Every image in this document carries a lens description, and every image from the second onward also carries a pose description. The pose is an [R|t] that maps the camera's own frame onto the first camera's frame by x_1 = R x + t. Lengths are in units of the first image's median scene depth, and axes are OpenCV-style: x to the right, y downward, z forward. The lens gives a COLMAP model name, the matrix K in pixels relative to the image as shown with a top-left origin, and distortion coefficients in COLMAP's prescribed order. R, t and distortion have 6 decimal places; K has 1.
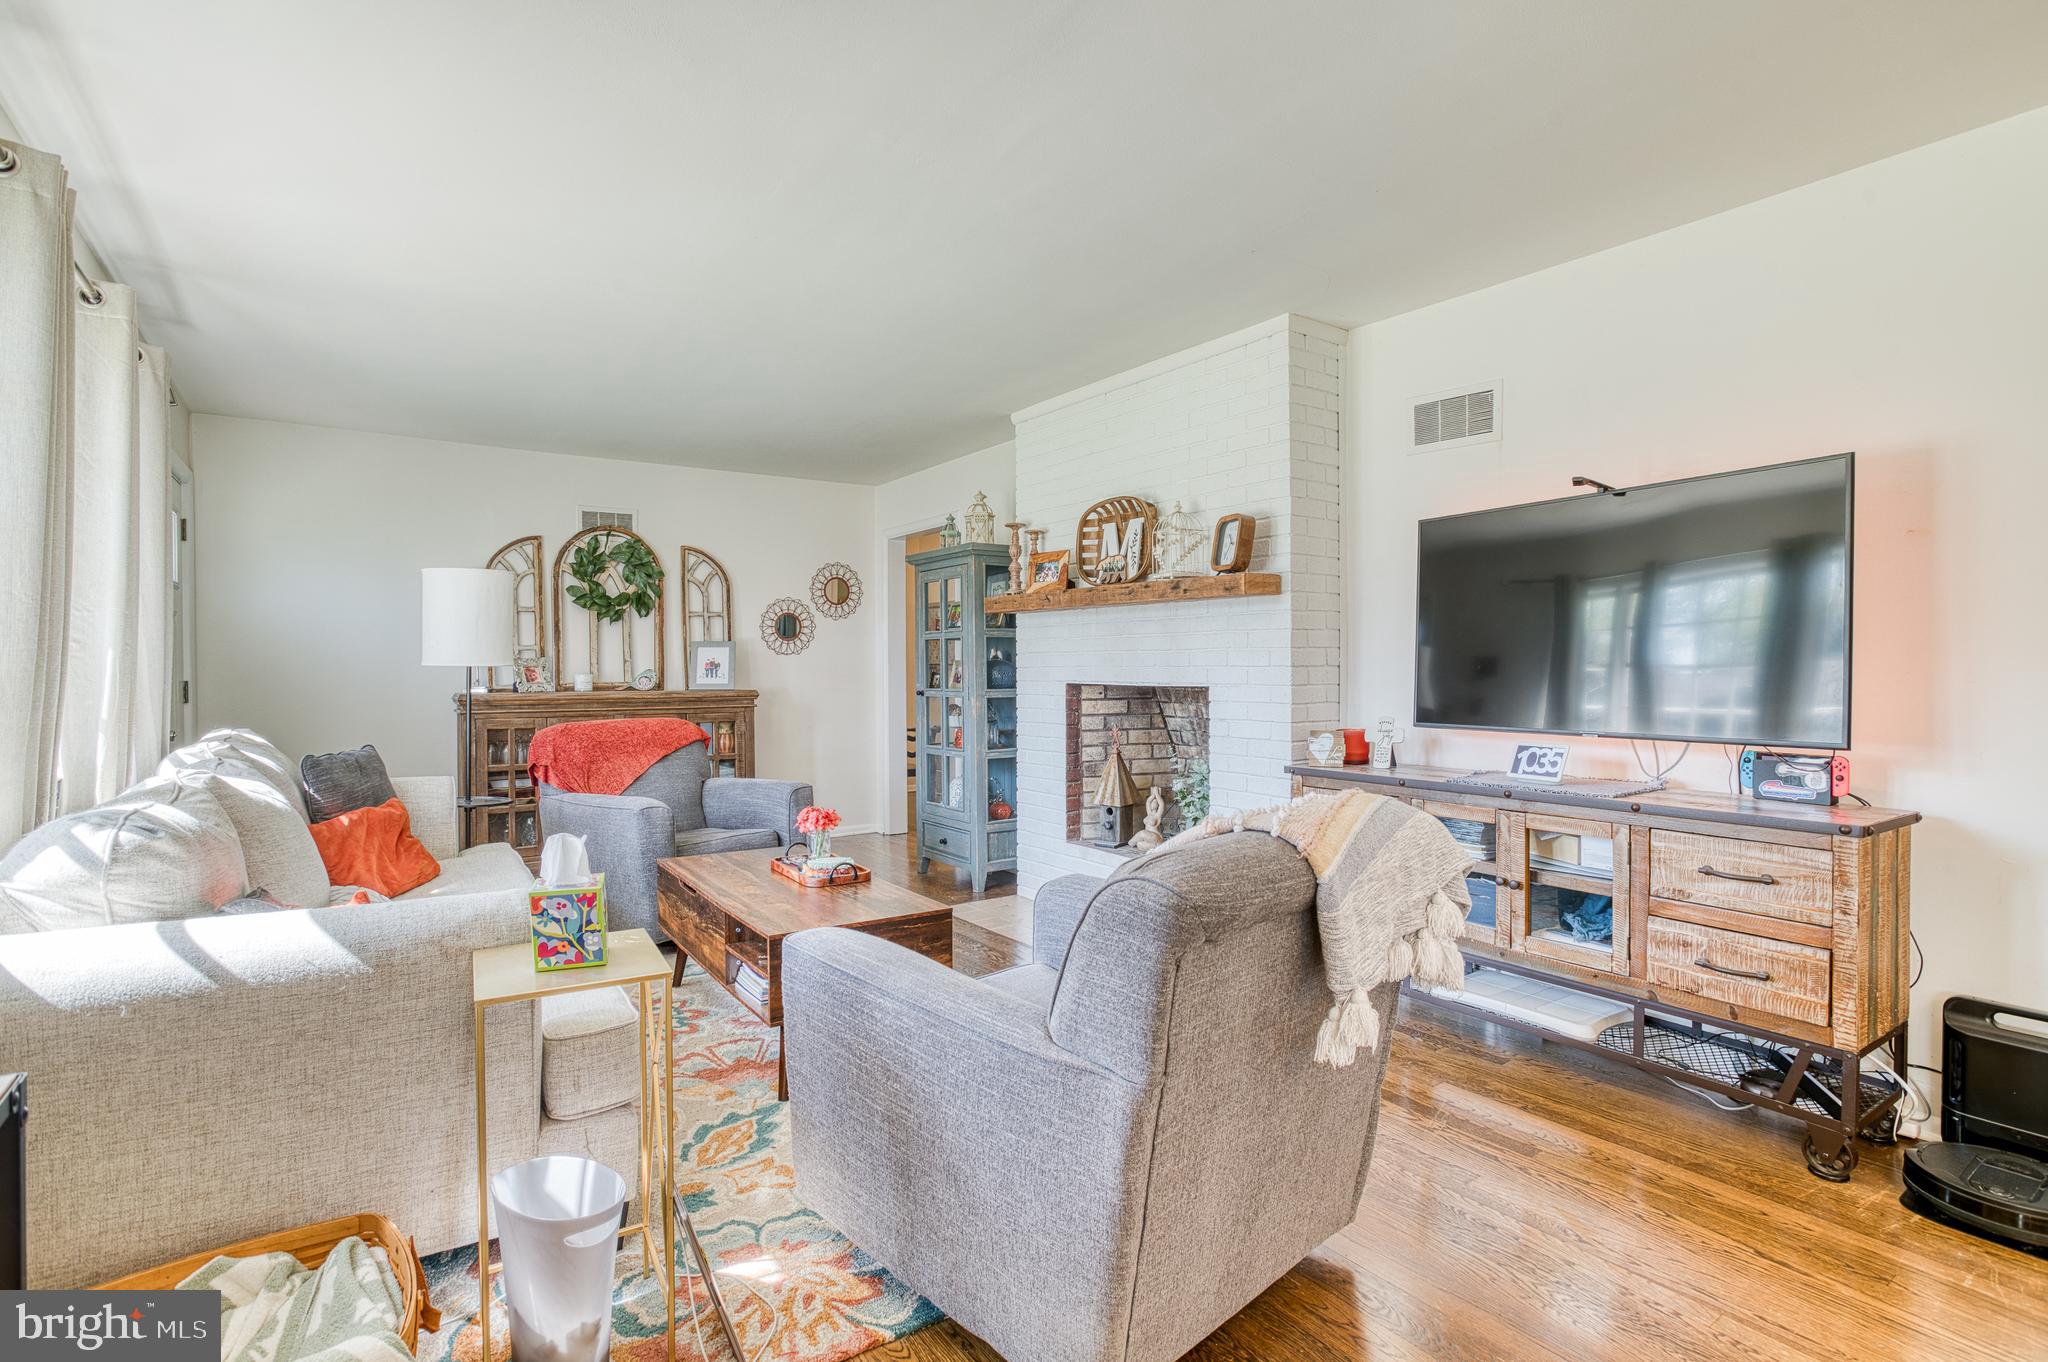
lens RADIAL K [[992.0, 0, 1026.2], [0, 992.0, 679.1], [0, 0, 1]] dist [-0.061329, 0.031980]
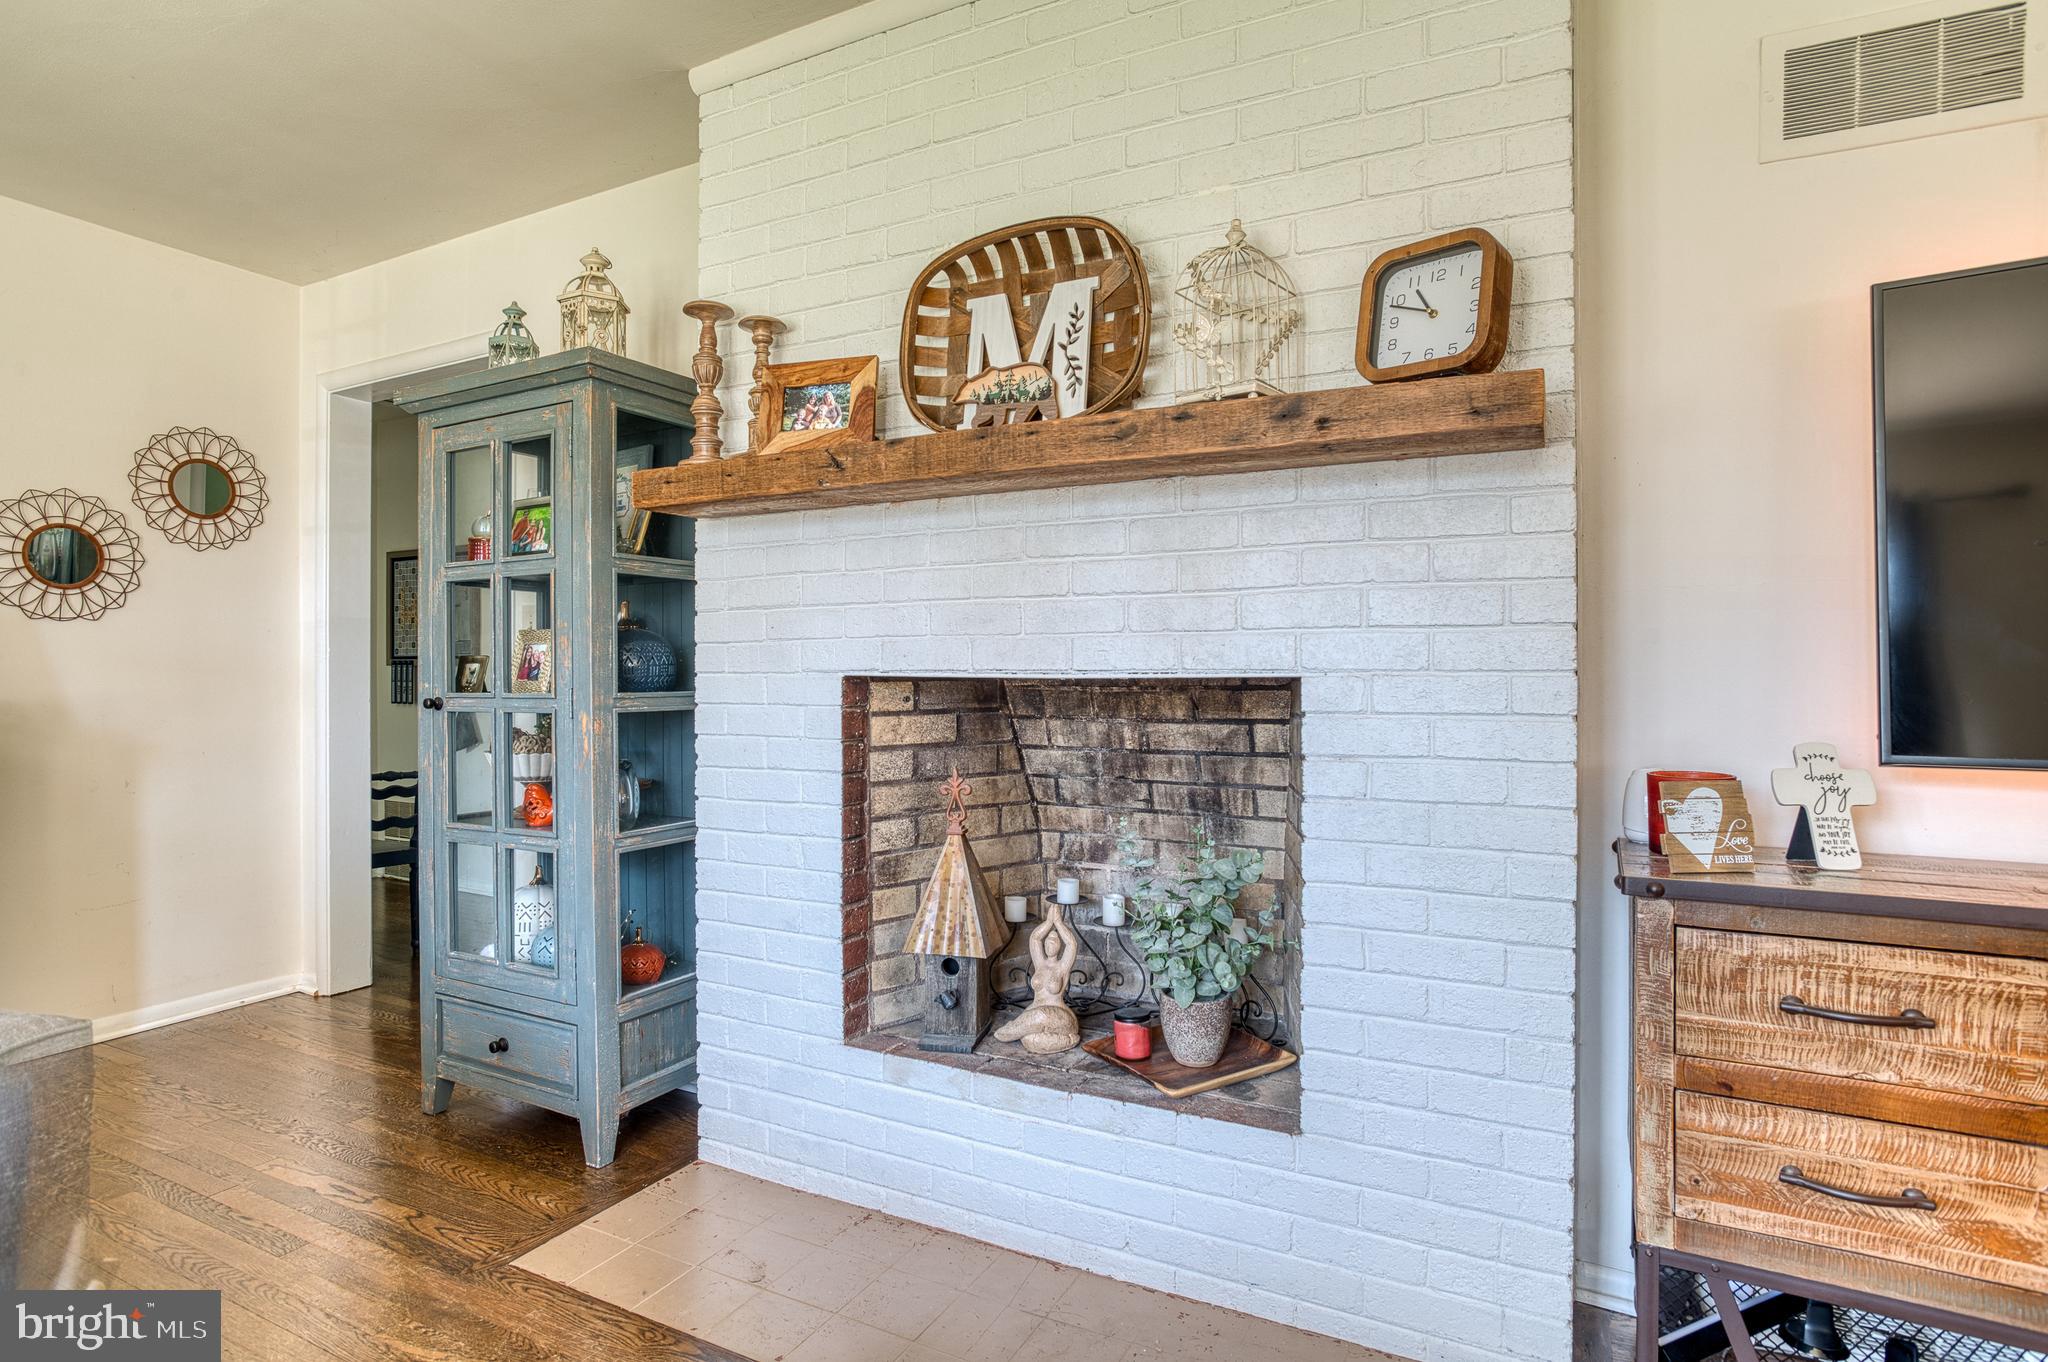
lens RADIAL K [[1078.6, 0, 983.0], [0, 1078.6, 670.2], [0, 0, 1]] dist [-0.020462, 0.001153]
pose [[0.900104, 0.007581, 0.435610, -0.109269], [0.002189, 0.999757, -0.021921, 0.011984], [-0.435671, 0.020685, 0.899868, 0.544673]]
